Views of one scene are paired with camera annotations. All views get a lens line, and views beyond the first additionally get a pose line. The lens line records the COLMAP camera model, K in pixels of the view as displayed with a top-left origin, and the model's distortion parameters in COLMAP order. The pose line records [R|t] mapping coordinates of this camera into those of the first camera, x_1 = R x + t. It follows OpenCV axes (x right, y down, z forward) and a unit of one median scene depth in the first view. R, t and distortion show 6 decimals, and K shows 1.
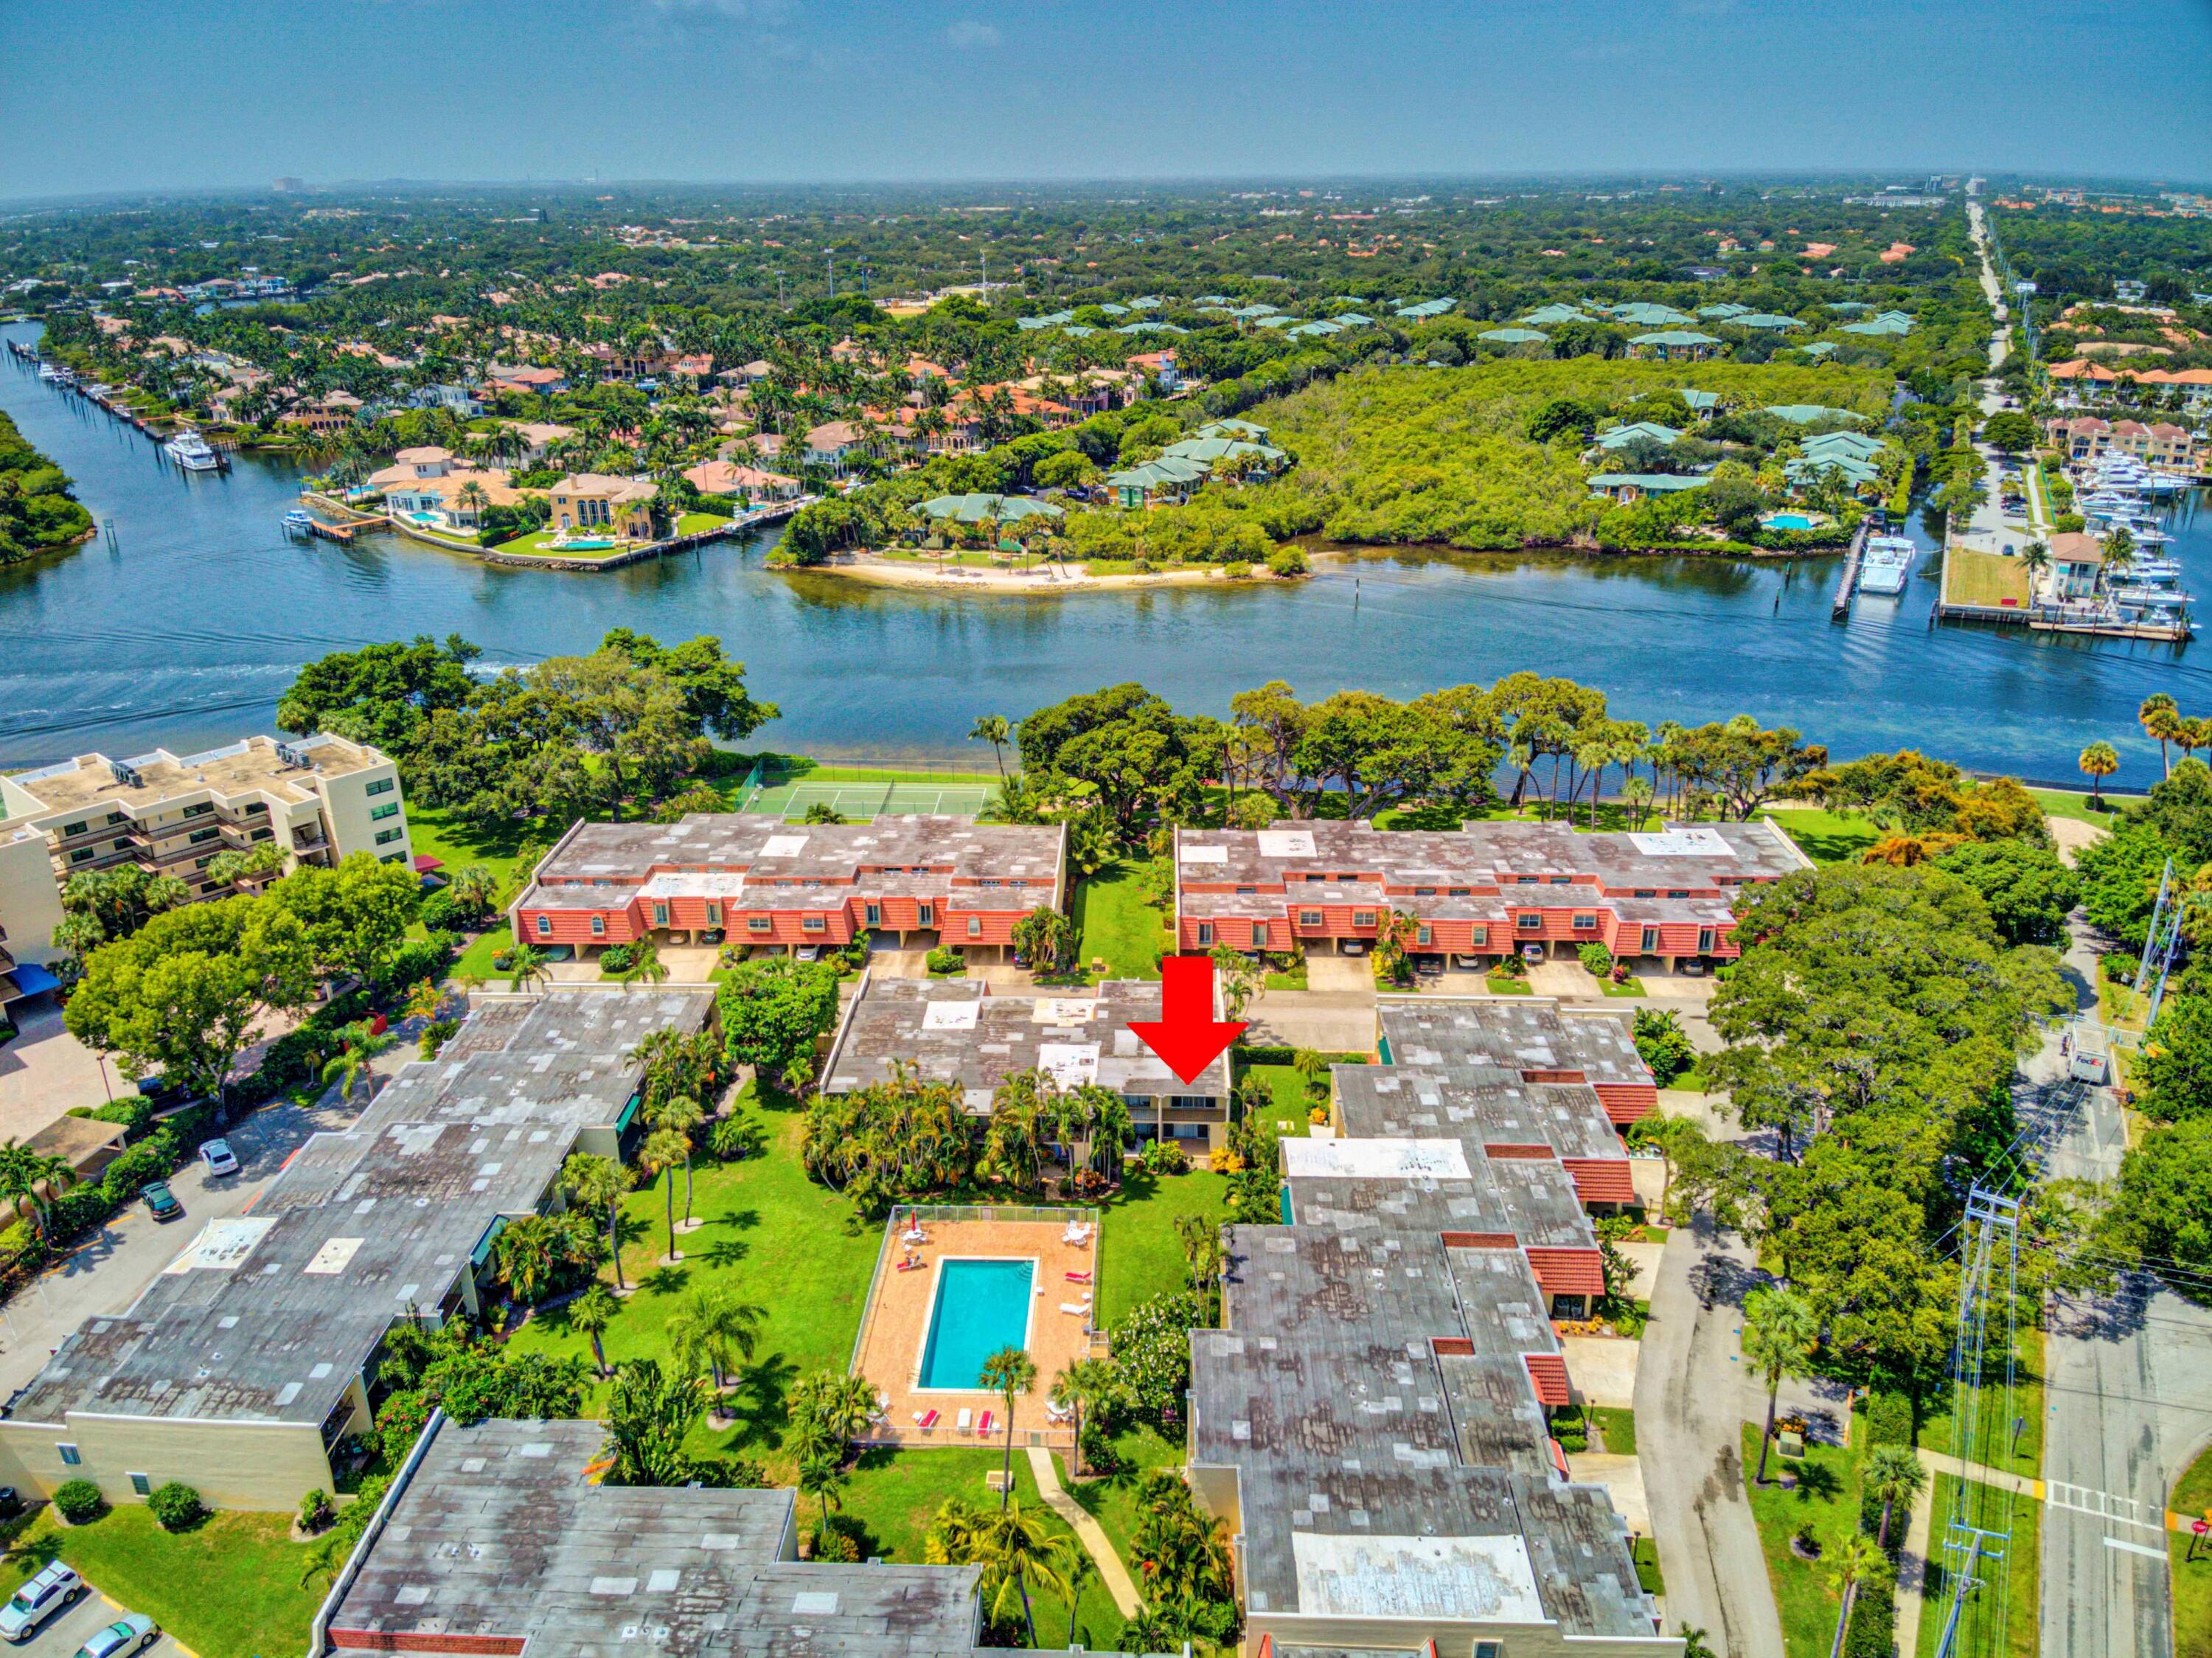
lens RADIAL K [[1586.9, 0, 1106.0], [0, 1586.9, 836.9], [0, 0, 1]] dist [0.129495, -0.204782]
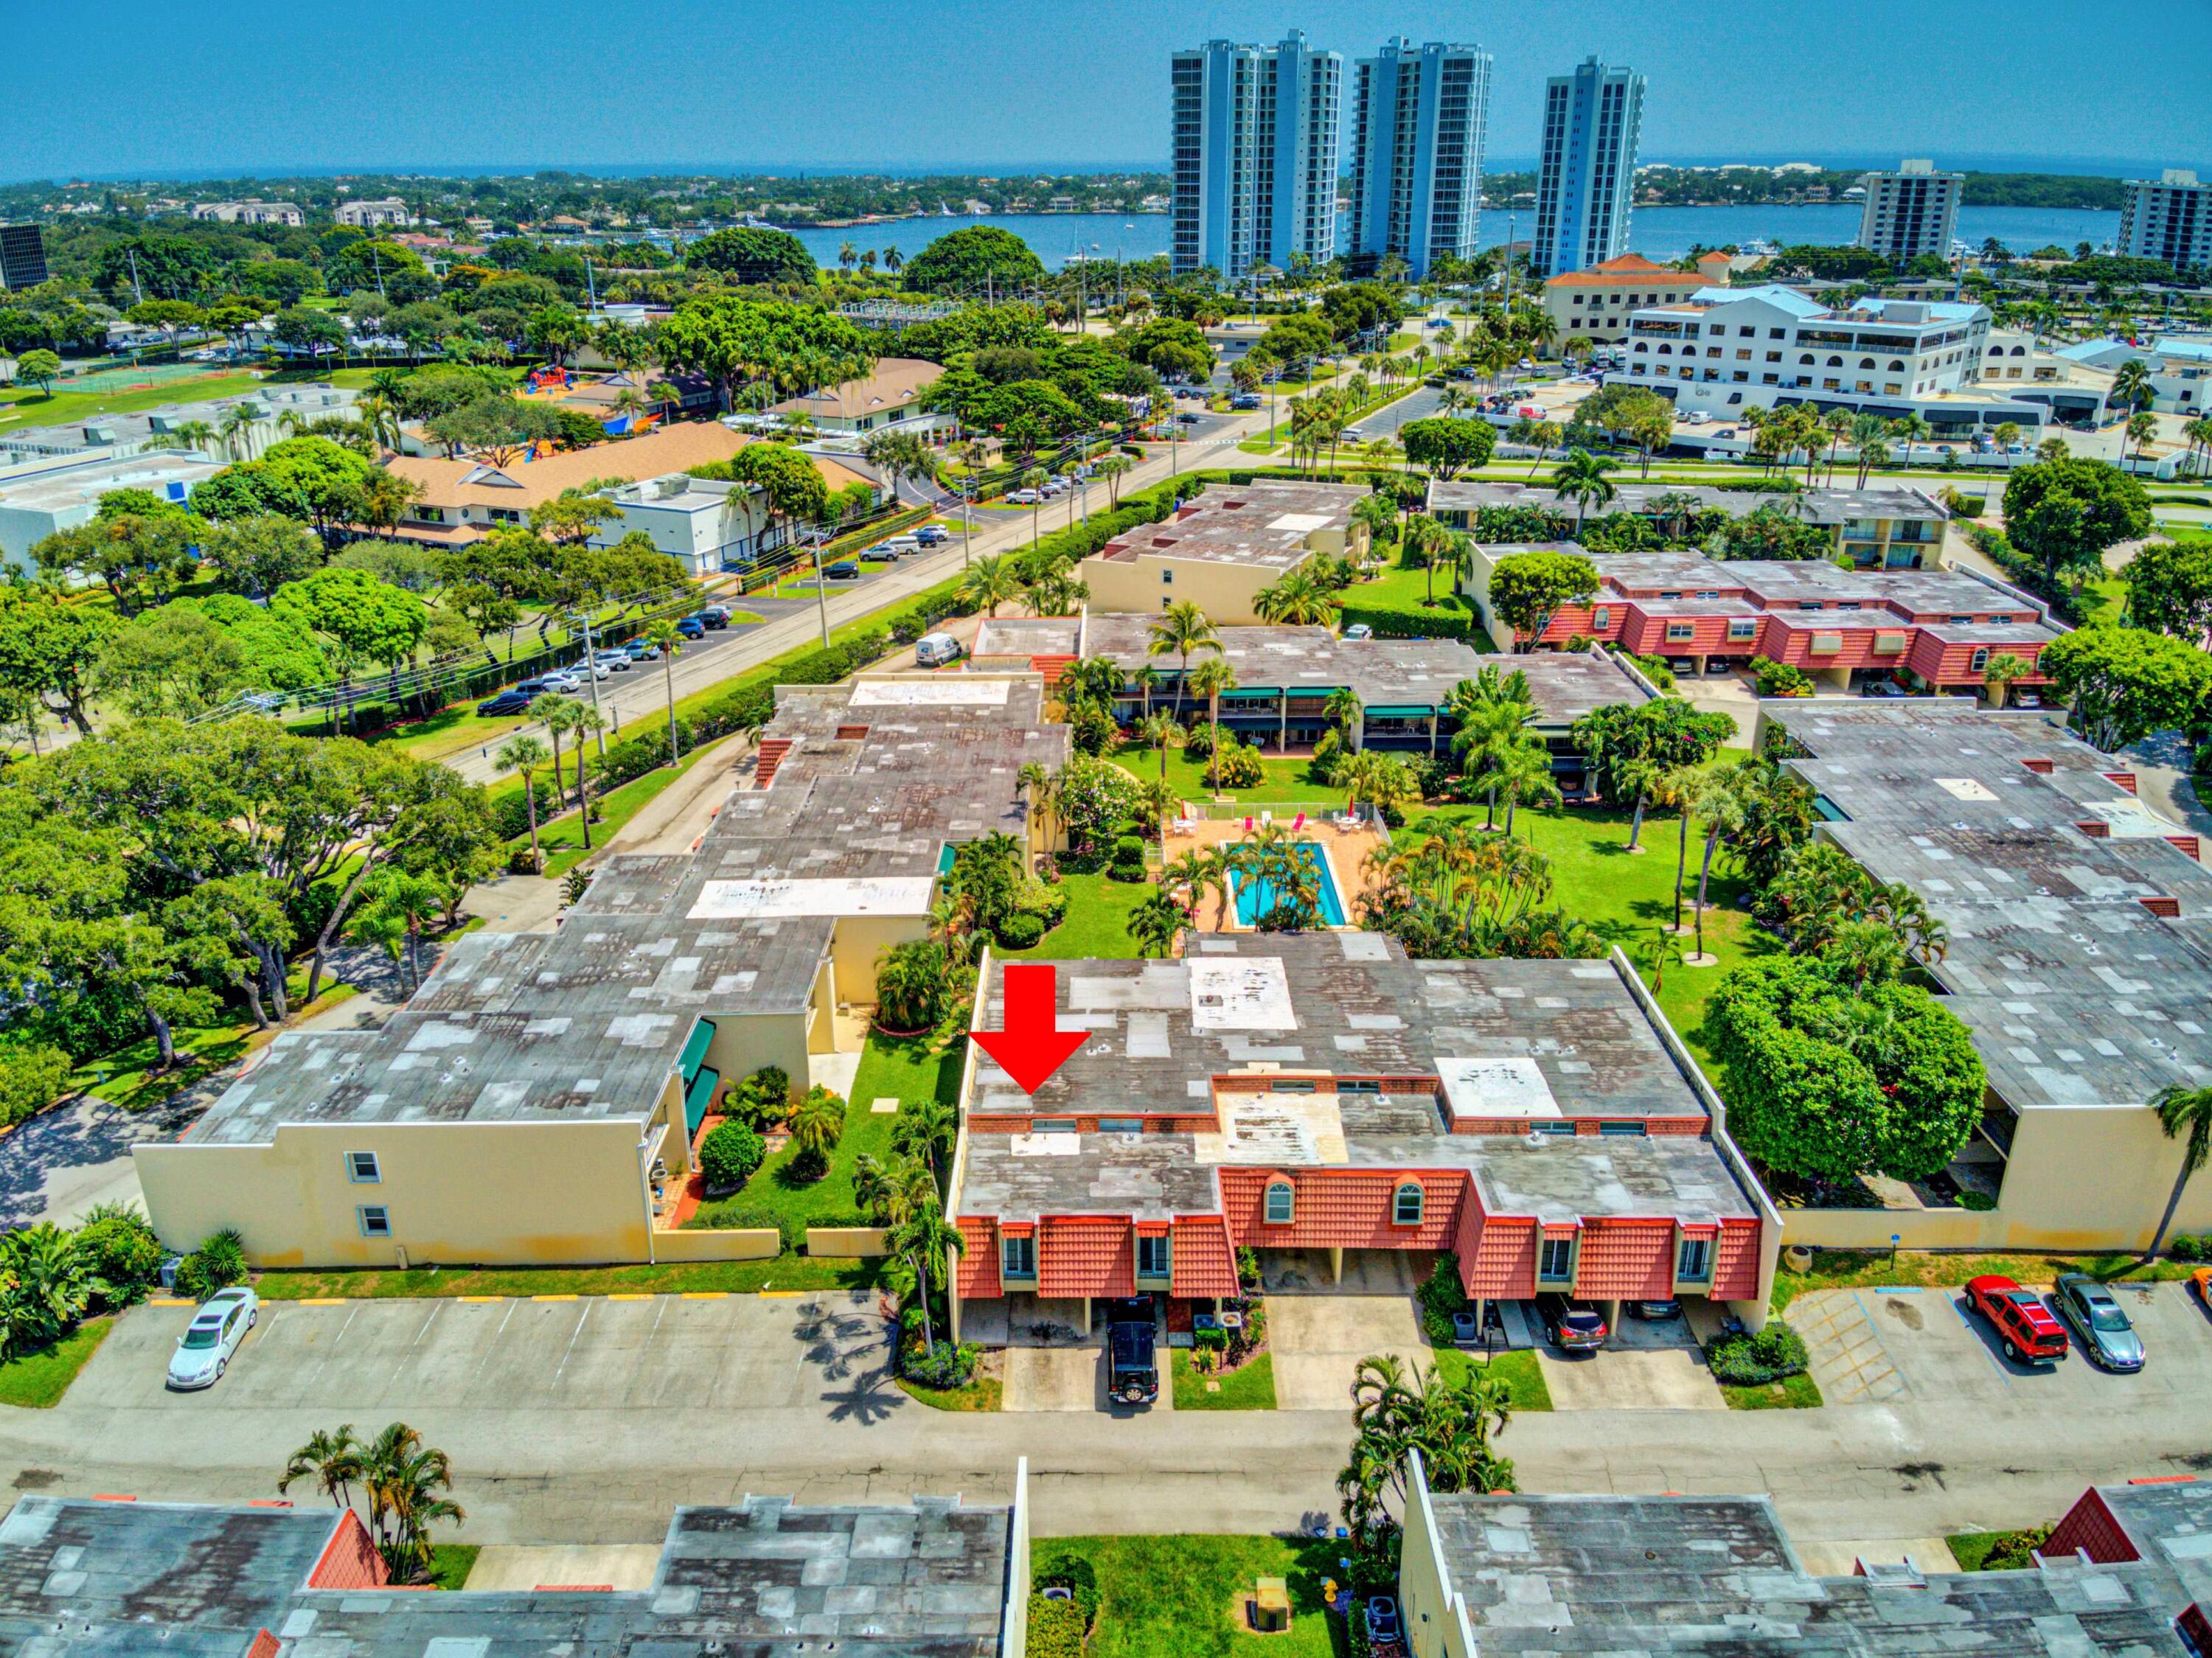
lens RADIAL K [[1594.6, 0, 1096.5], [0, 1594.6, 822.1], [0, 0, 1]] dist [0.111013, -0.168128]
pose [[-0.999464, 0.027534, -0.017690, 0.033206], [0.006946, 0.706688, 0.707491, -0.271196], [0.031982, 0.706989, -0.706501, 1.120817]]
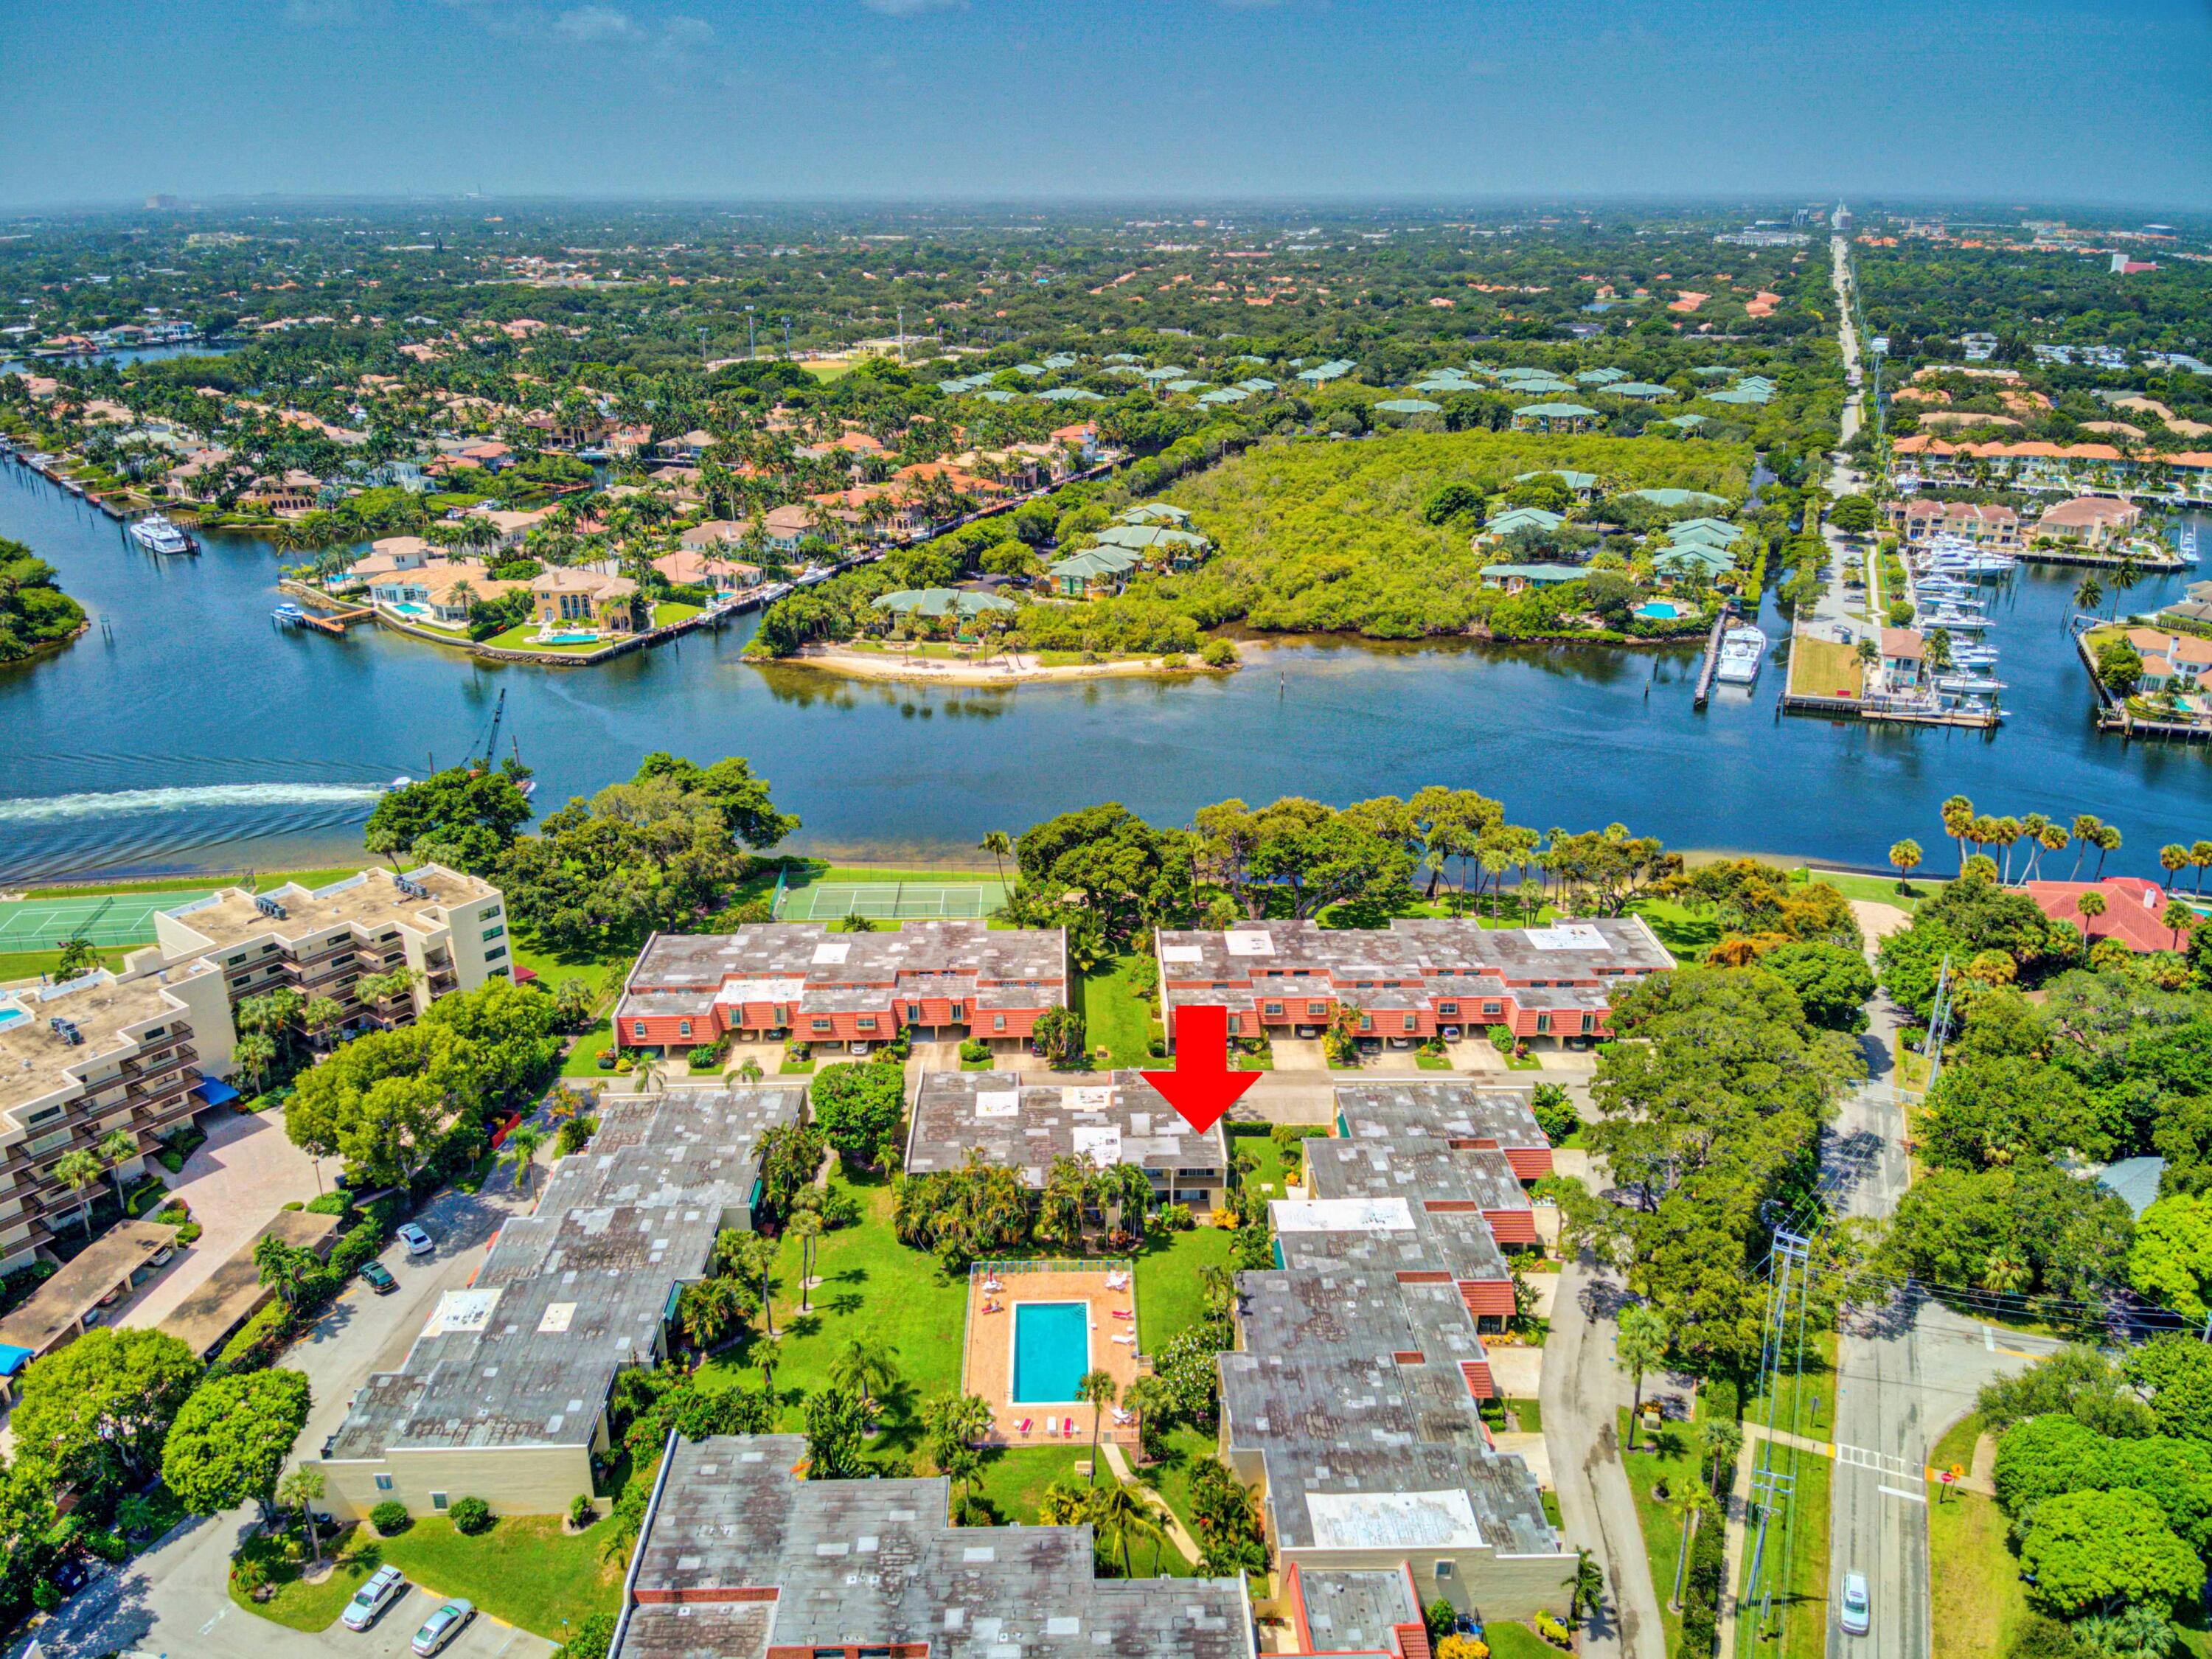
lens RADIAL K [[1597.4, 0, 1106.0], [0, 1597.4, 829.5], [0, 0, 1]] dist [0.139472, -0.226027]
pose [[0.997941, -0.014197, 0.062545, -0.075726], [0.015021, 0.999806, -0.012732, -0.073991], [-0.062352, 0.013645, 0.997961, -0.227888]]
